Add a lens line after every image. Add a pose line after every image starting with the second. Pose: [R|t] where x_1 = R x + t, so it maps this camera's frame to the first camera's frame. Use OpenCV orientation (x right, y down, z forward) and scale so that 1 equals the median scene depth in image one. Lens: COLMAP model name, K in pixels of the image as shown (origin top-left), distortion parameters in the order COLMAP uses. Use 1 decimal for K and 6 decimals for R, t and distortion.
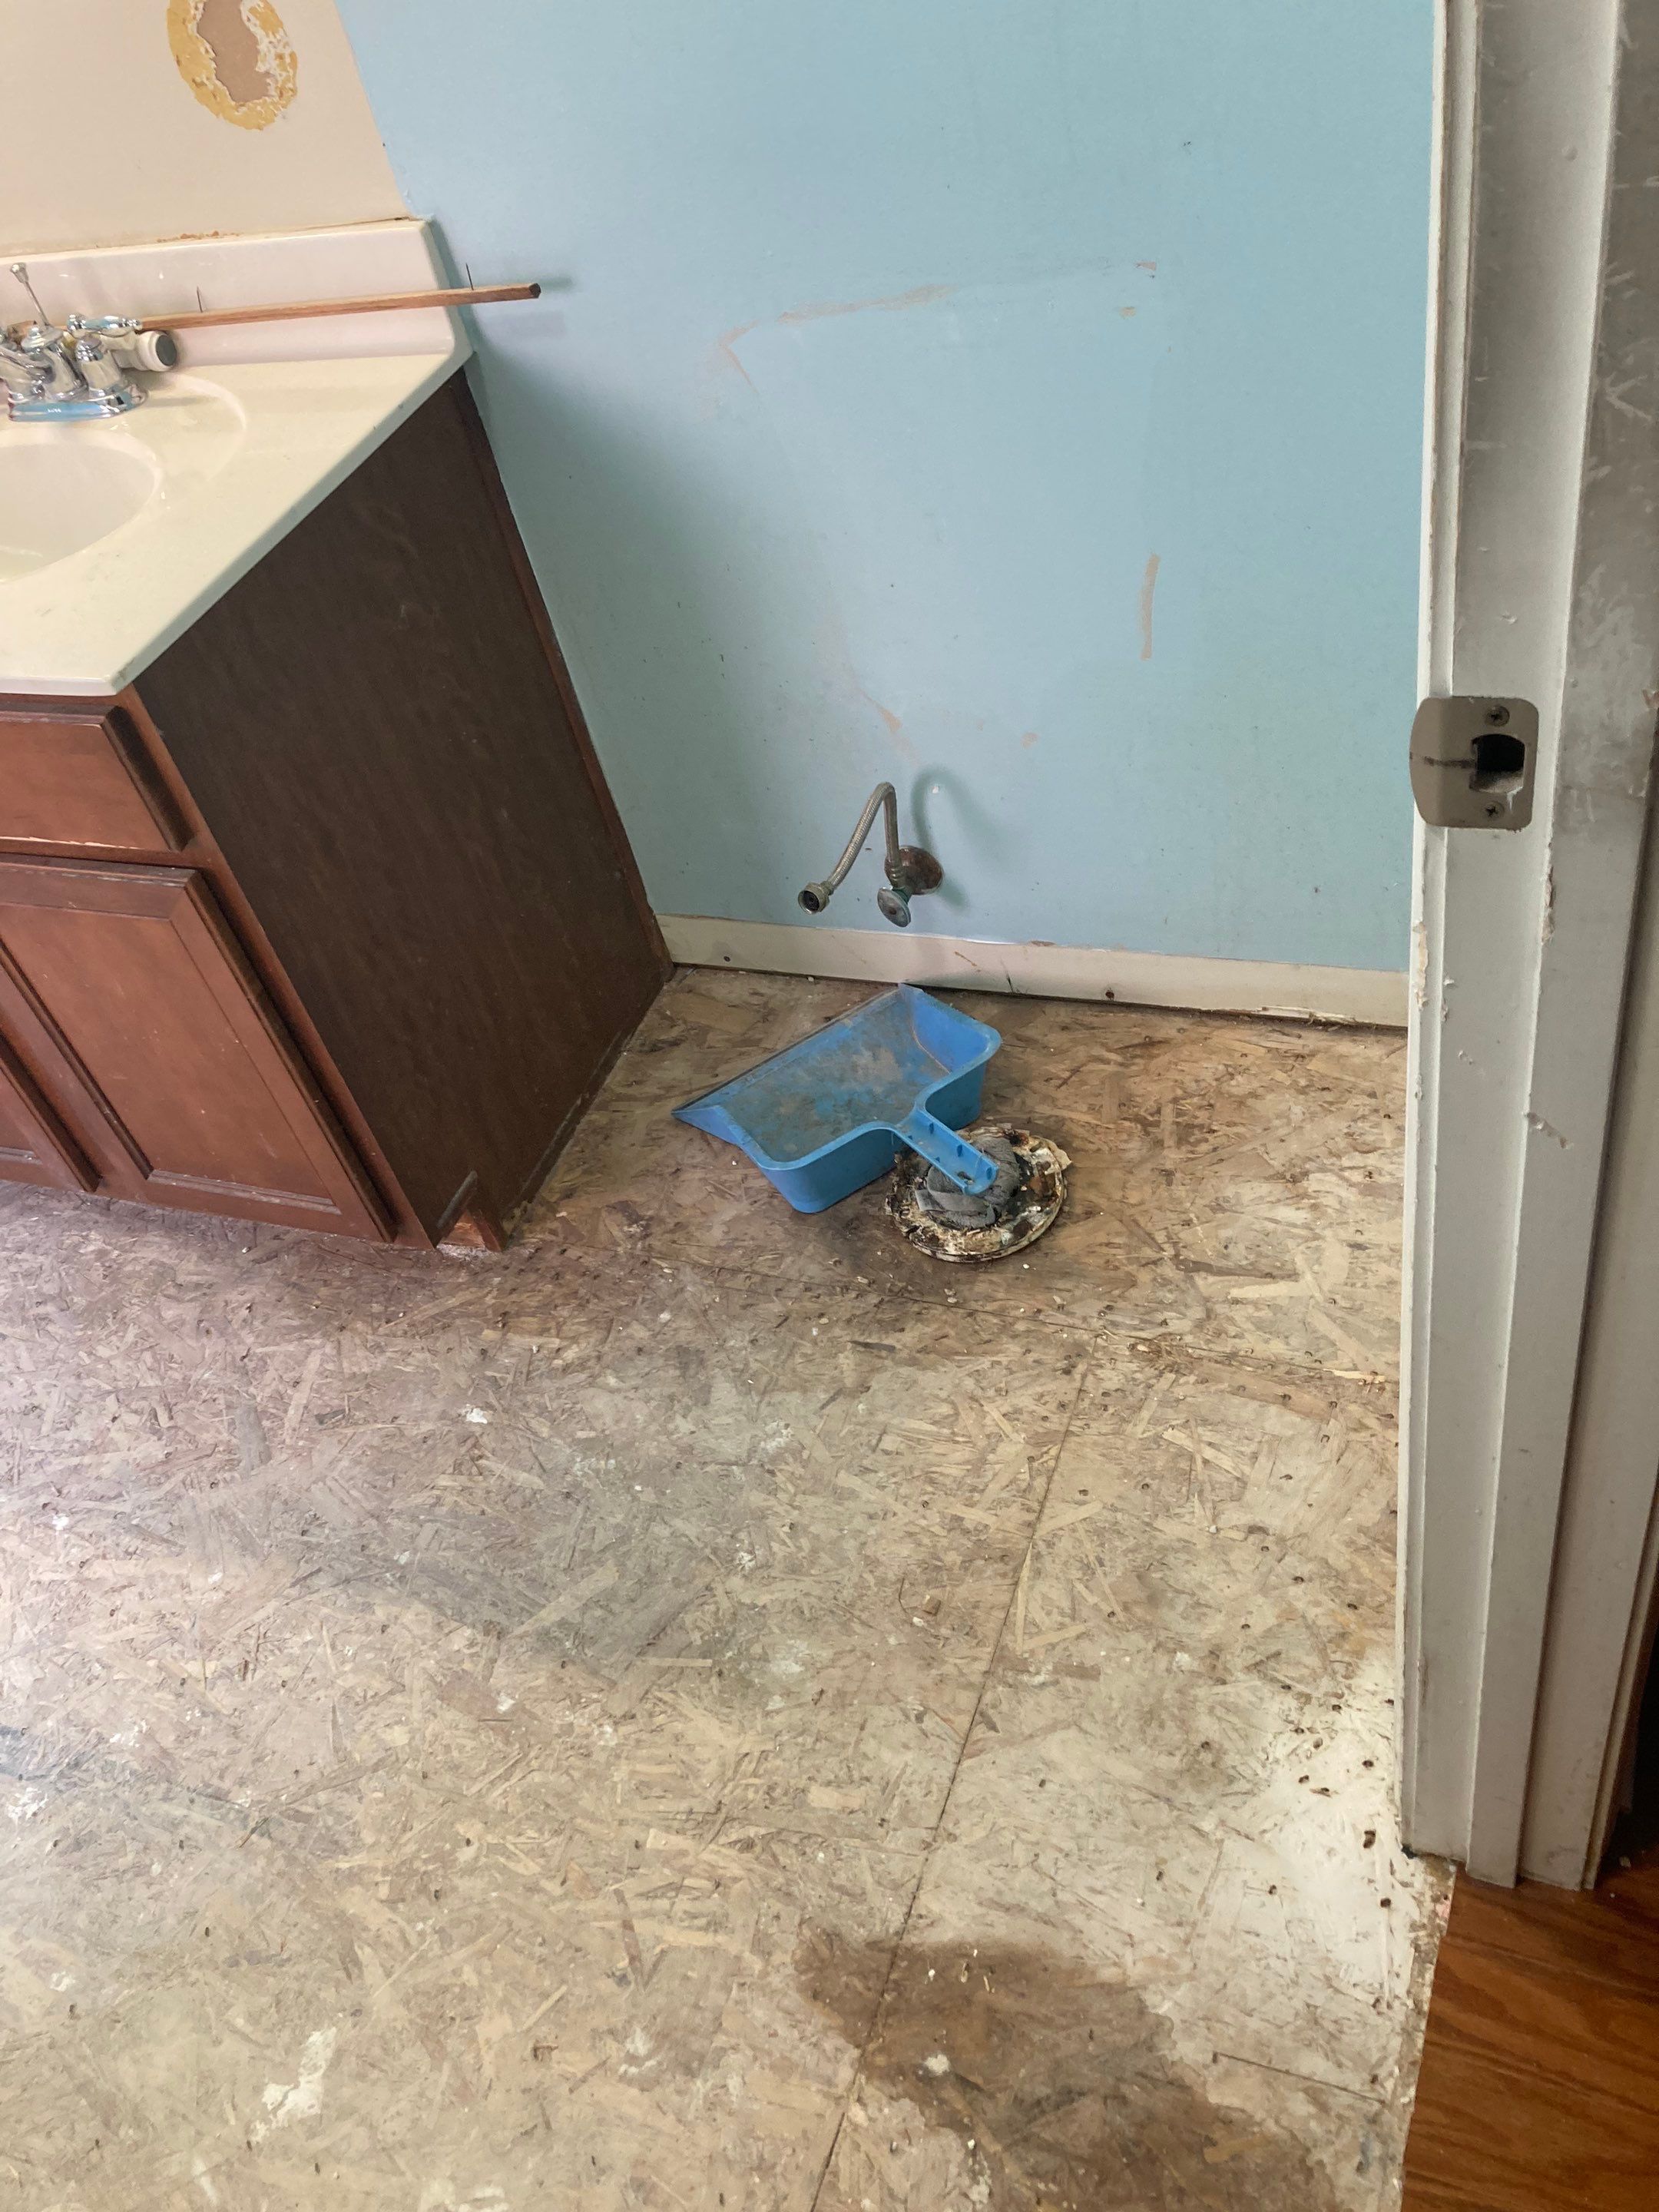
lens RADIAL K [[1848.3, 0, 829.7], [0, 1848.3, 1092.8], [0, 0, 1]] dist [-0.001151, 0.020704]
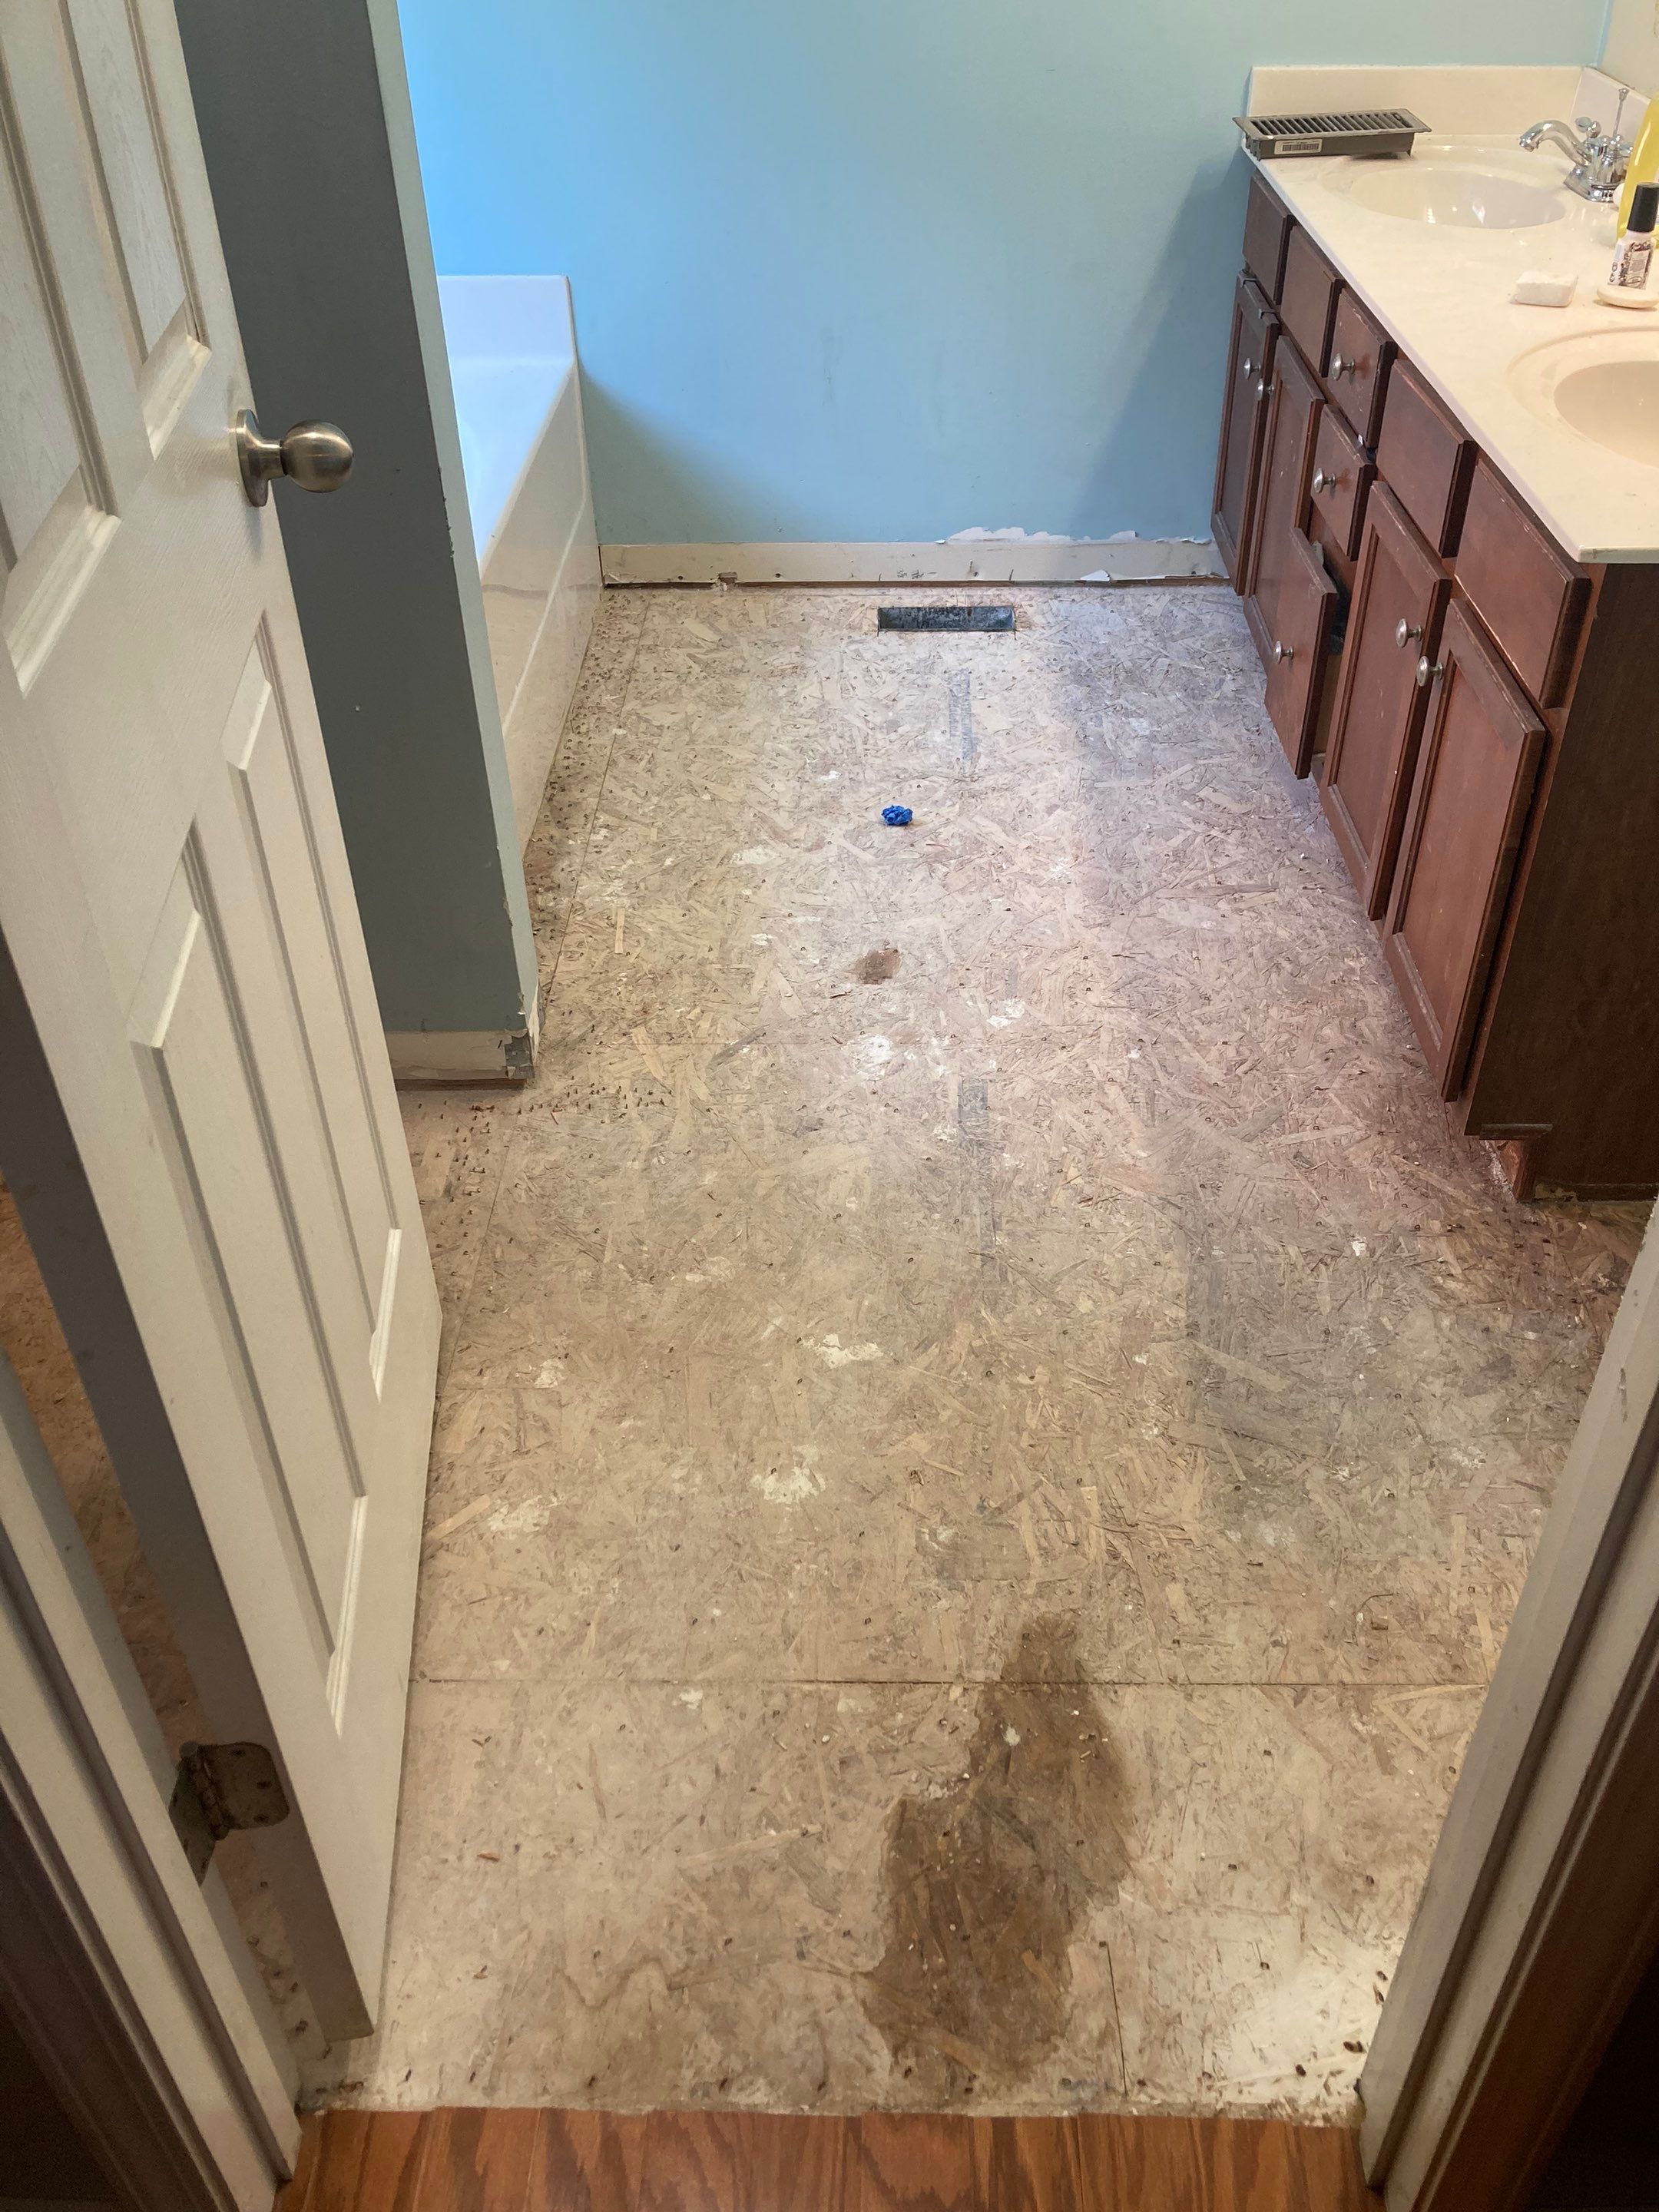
lens RADIAL K [[1831.4, 0, 828.3], [0, 1831.4, 1076.6], [0, 0, 1]] dist [0.070251, -0.124384]
pose [[0.331976, 0.710733, -0.620202, 0.406699], [-0.689341, 0.631600, 0.354810, -0.086031], [0.643895, 0.309742, 0.699613, -0.056352]]
